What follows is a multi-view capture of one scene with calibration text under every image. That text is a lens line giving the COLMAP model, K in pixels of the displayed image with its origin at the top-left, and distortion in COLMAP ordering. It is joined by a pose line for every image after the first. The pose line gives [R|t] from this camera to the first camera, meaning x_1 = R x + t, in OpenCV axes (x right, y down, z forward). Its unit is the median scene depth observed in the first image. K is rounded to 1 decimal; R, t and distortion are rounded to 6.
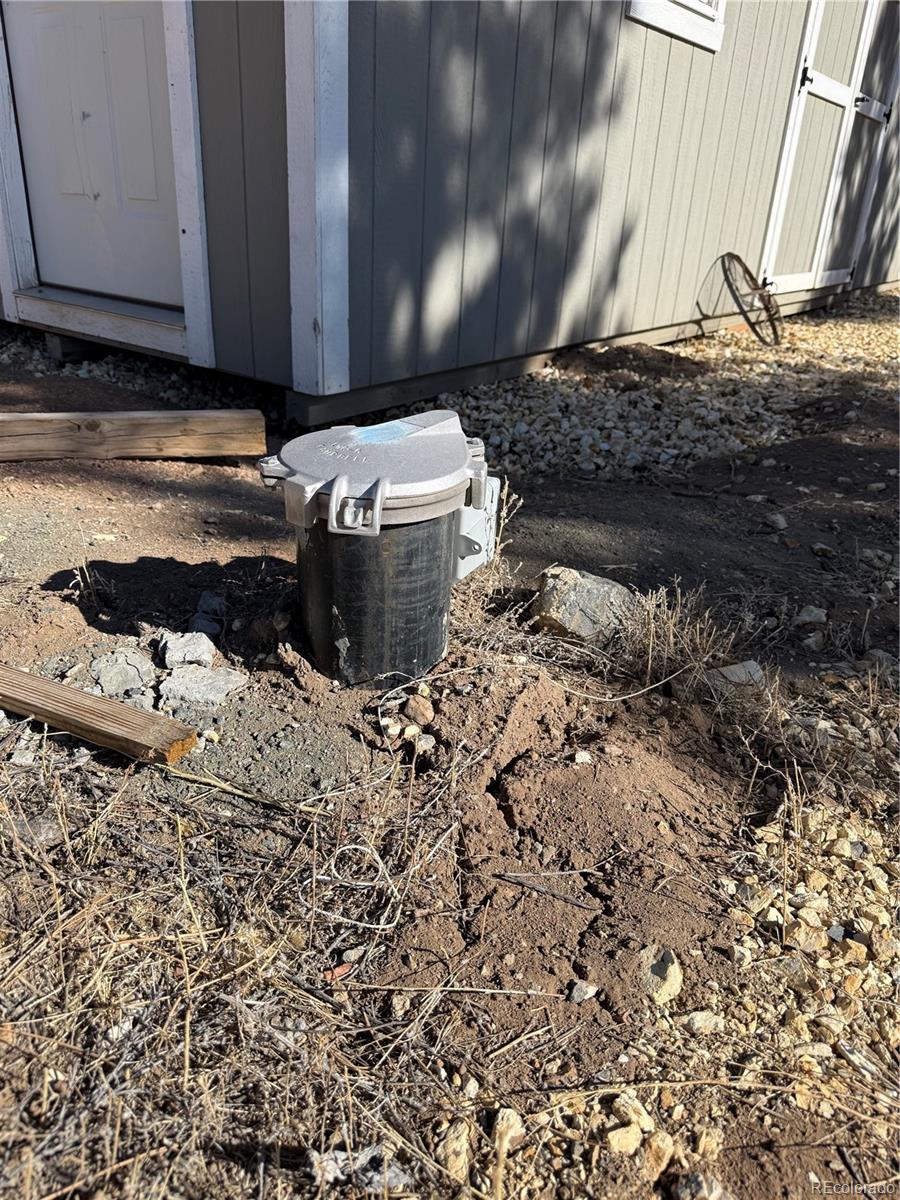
lens RADIAL K [[837.3, 0, 449.1], [0, 837.3, 601.0], [0, 0, 1]] dist [0.020321, -0.047616]
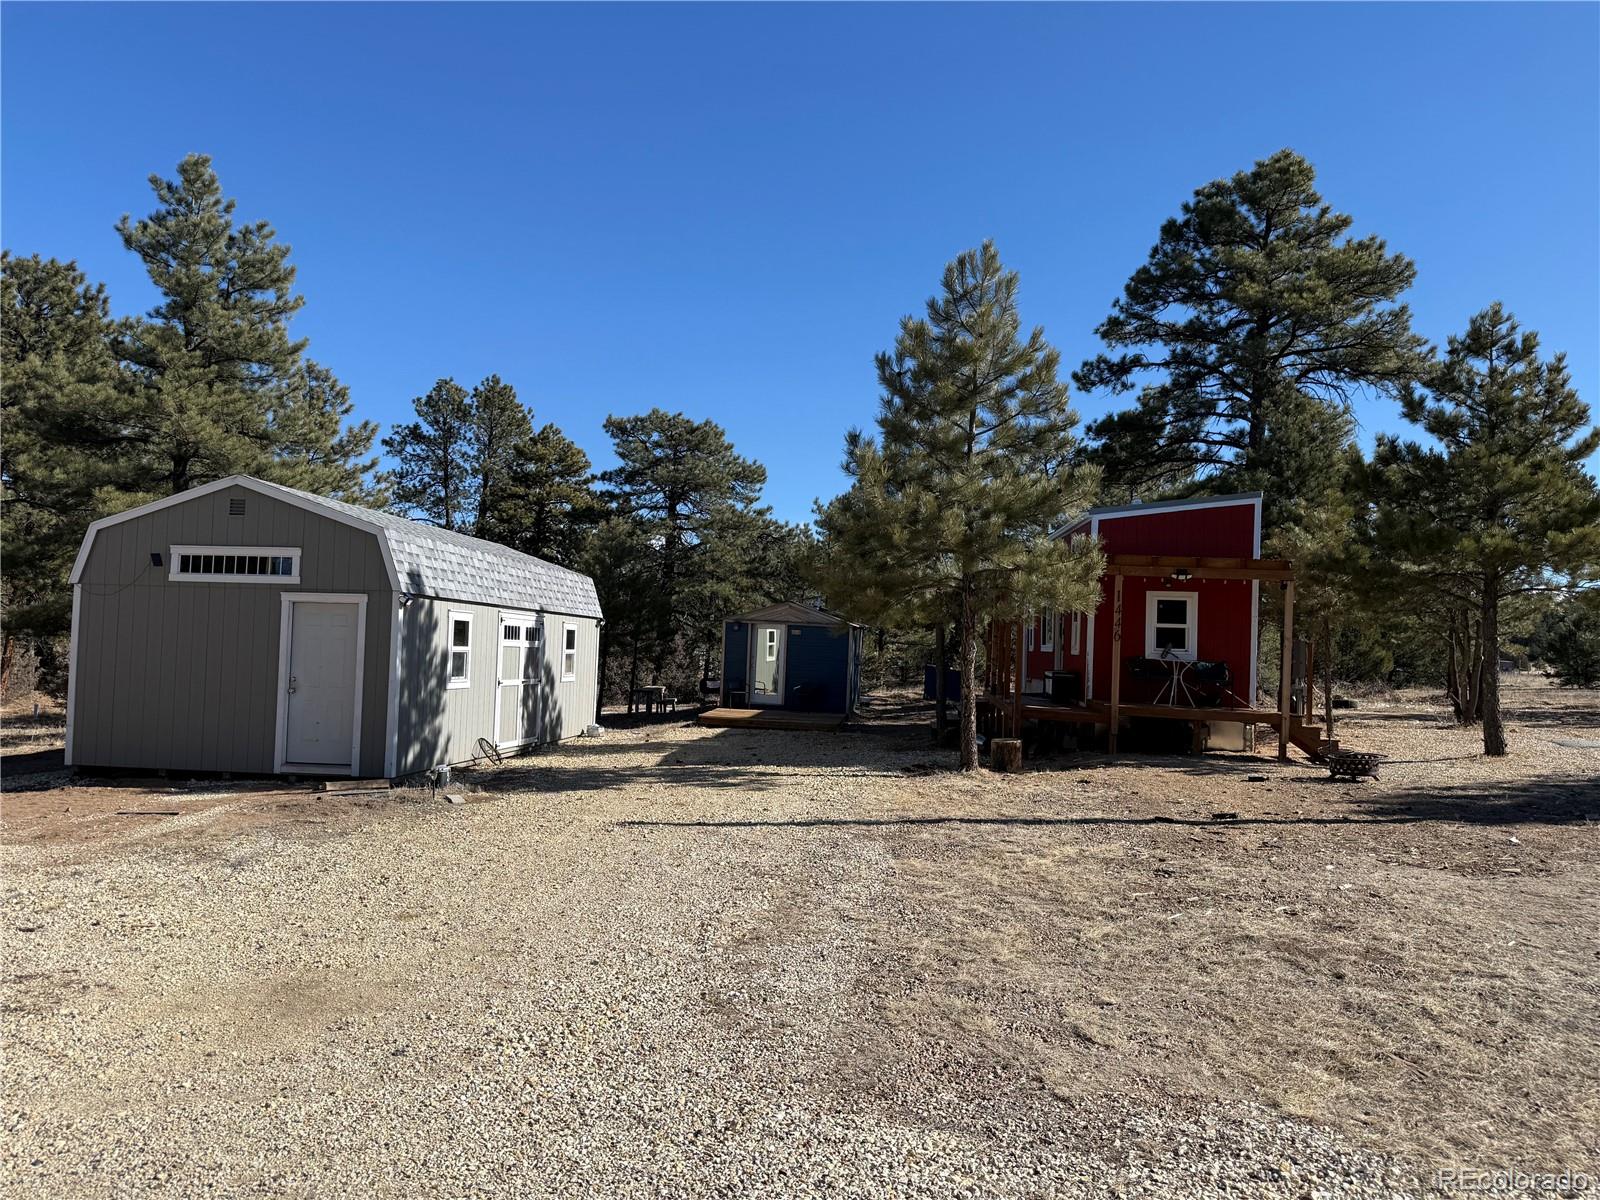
lens RADIAL K [[1116.4, 0, 799.9], [0, 1116.4, 599.5], [0, 0, 1]] dist [0.020321, -0.047616]
pose [[0.859764, 0.010878, 0.510576, -1.064640], [0.223452, 0.890978, -0.395256, 1.424747], [-0.459212, 0.453916, 0.763600, -4.072072]]
